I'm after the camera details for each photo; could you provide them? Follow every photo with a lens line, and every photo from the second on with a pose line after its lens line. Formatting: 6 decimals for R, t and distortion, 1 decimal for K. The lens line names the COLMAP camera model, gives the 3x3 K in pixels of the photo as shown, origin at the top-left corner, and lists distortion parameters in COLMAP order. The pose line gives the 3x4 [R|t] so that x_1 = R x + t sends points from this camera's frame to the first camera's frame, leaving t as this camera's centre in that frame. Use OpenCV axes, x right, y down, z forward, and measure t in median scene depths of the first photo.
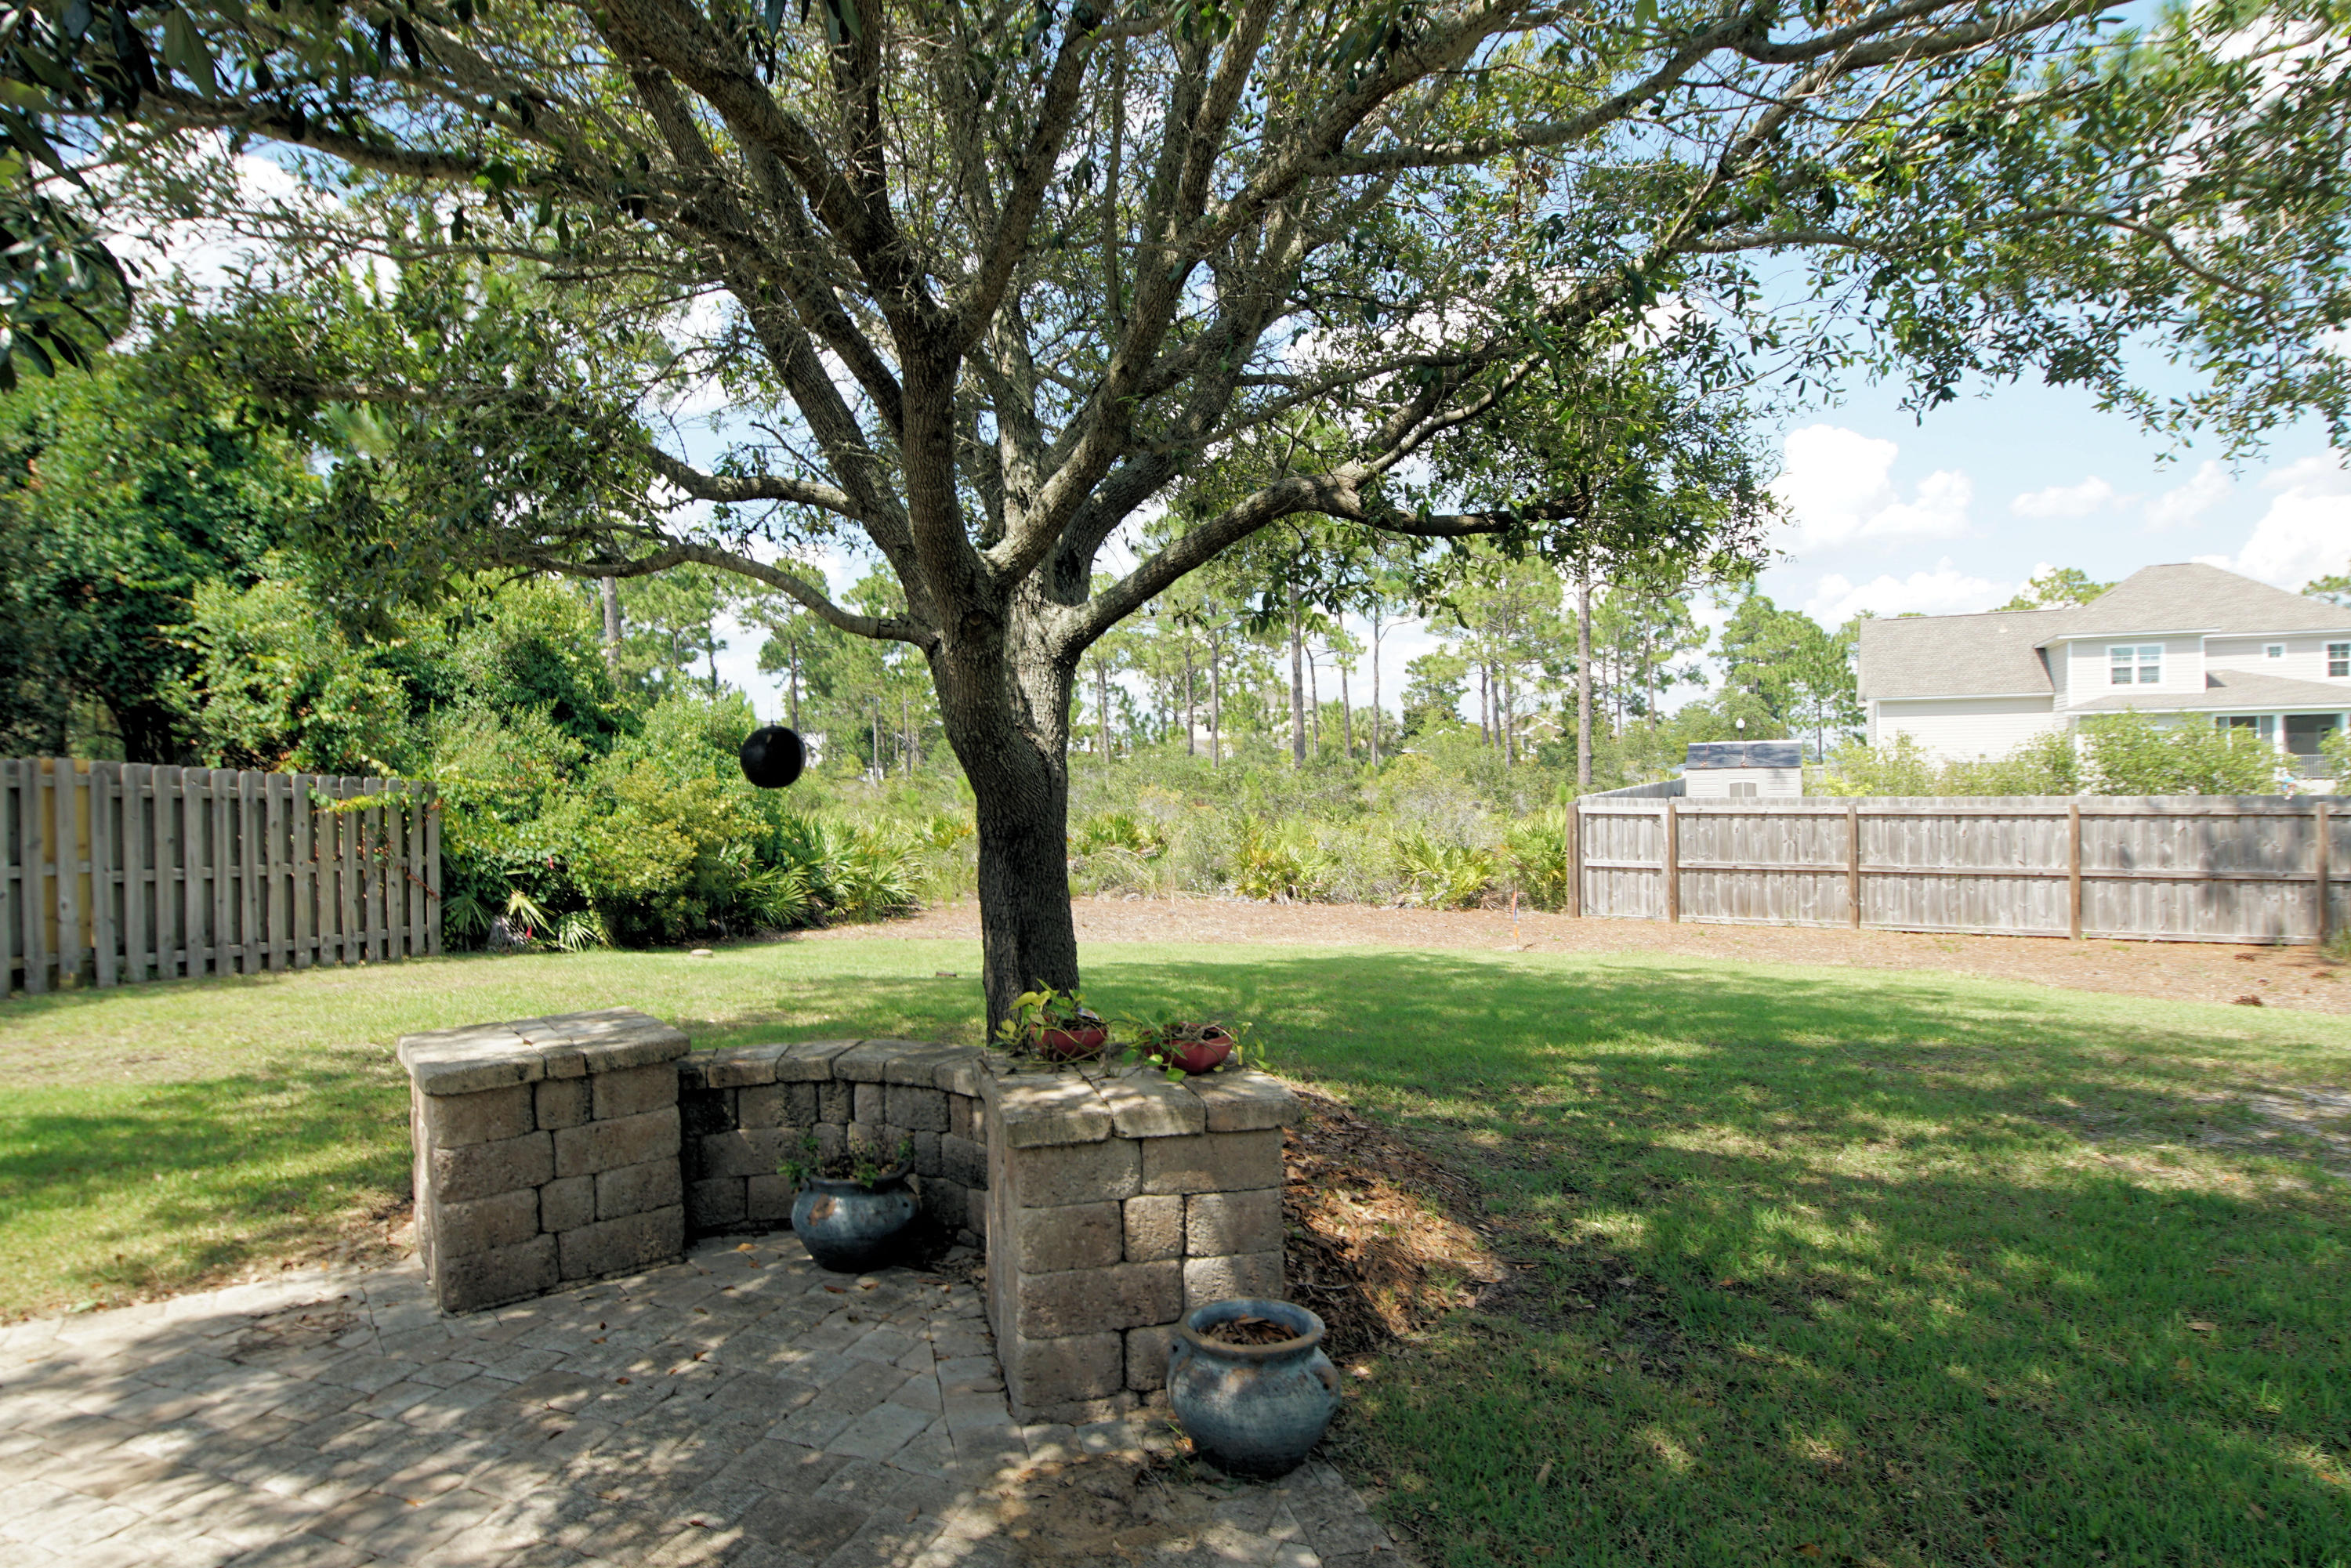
lens RADIAL K [[1264.6, 0, 1148.0], [0, 1264.6, 773.6], [0, 0, 1]] dist [0.042980, -0.040476]
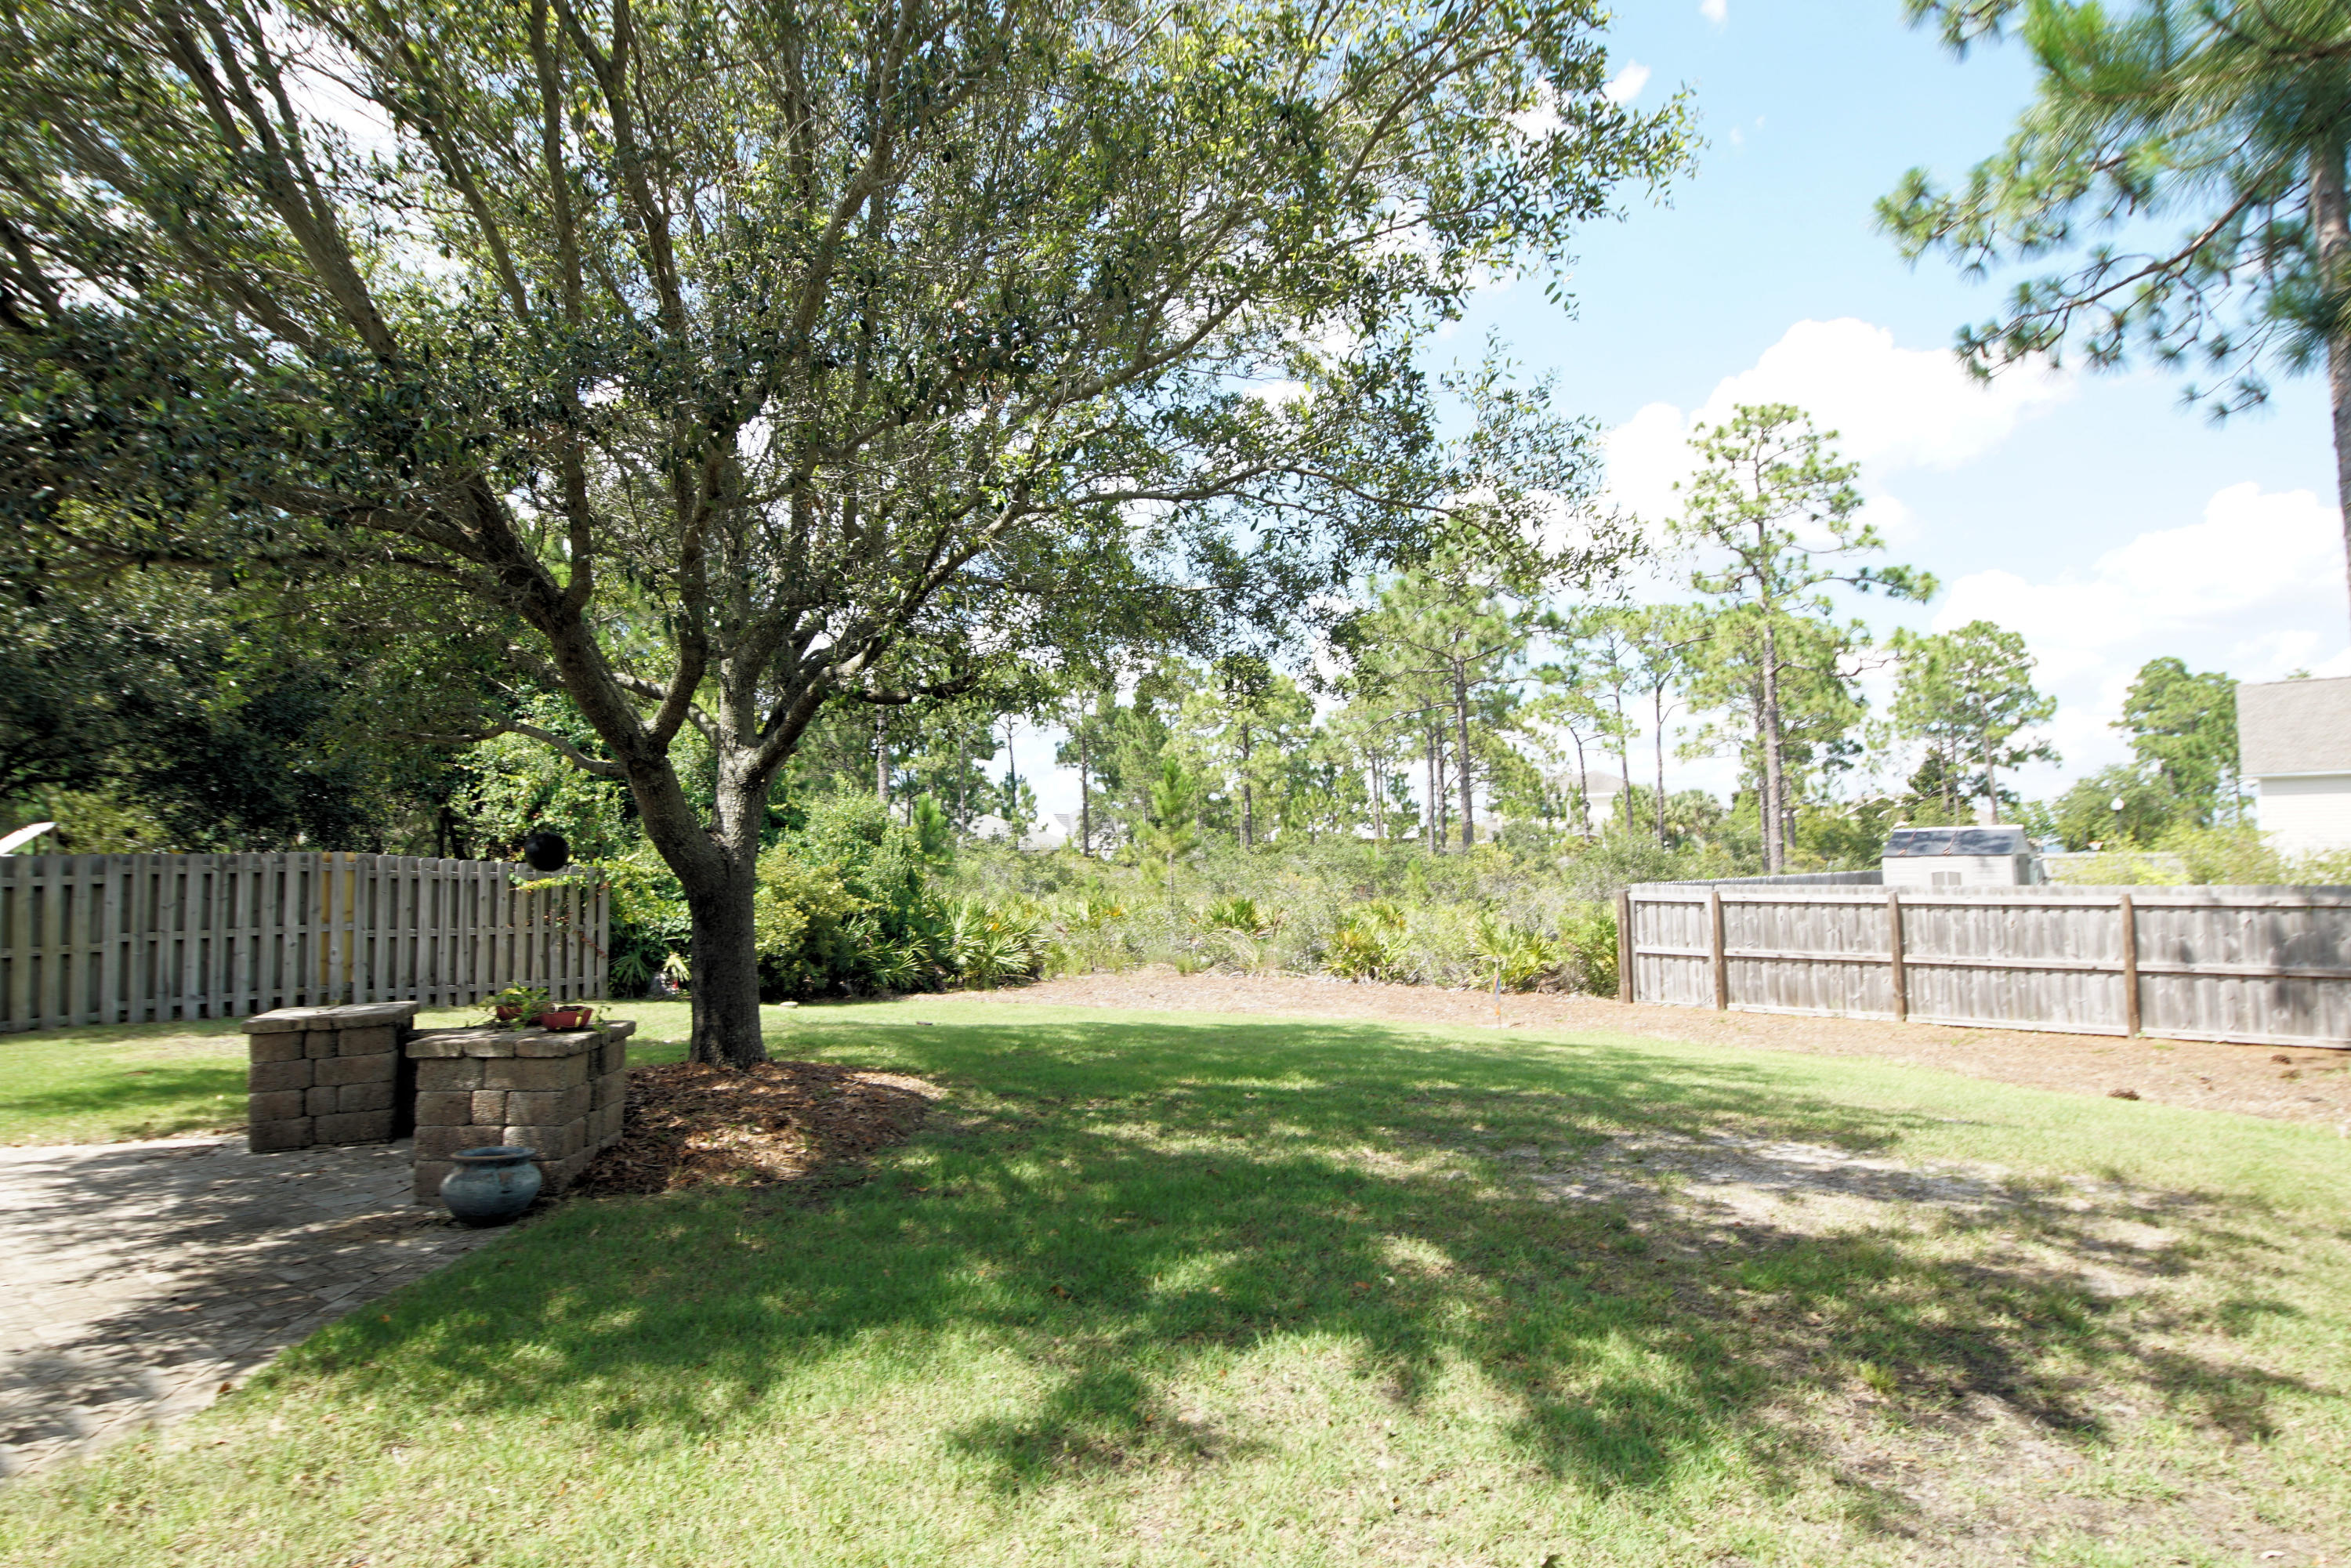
lens RADIAL K [[1264.6, 0, 1148.0], [0, 1264.6, 773.6], [0, 0, 1]] dist [0.042980, -0.040476]
pose [[0.964516, -0.017931, -0.263413, 0.259104], [-0.000227, 0.997635, -0.068741, -0.000223], [0.264022, 0.066362, 0.962231, -0.102706]]
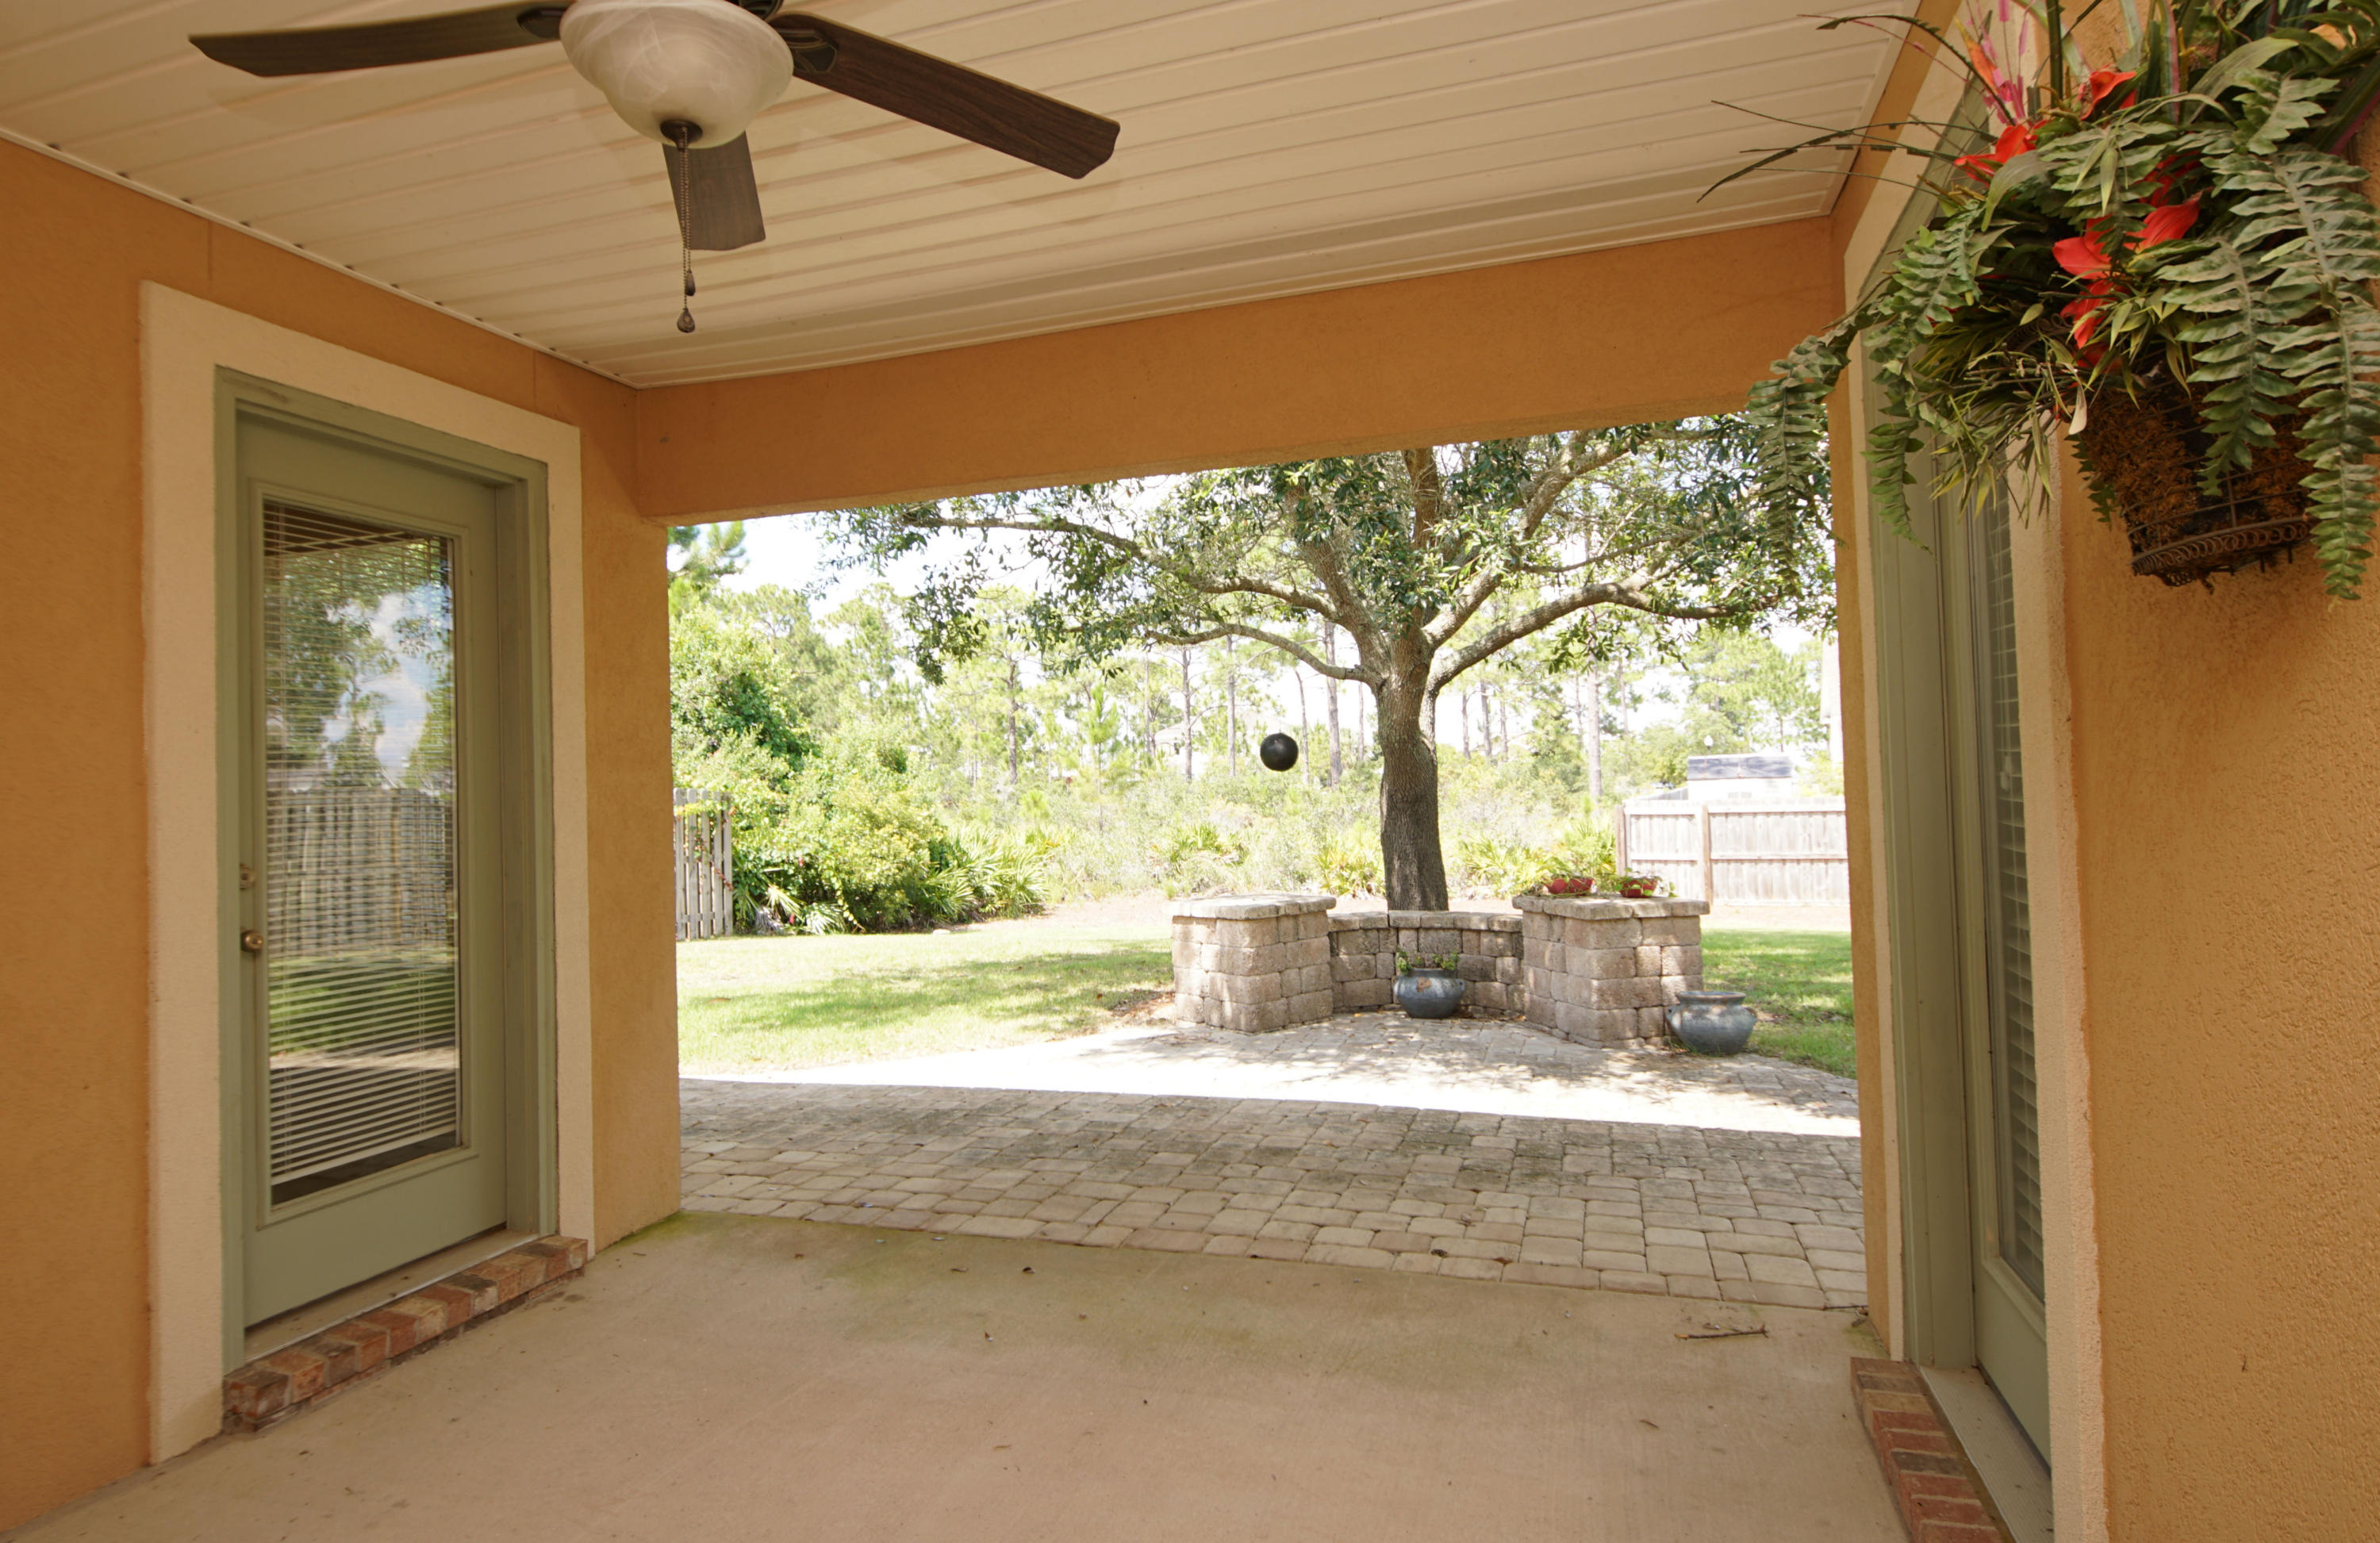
lens RADIAL K [[1319.9, 0, 1148.0], [0, 1319.9, 761.6], [0, 0, 1]] dist [0.021680, -0.000171]
pose [[0.998883, -0.011151, 0.045926, -0.167367], [0.012509, 0.999490, -0.029377, 0.014409], [-0.045575, 0.029919, 0.998513, -0.212728]]
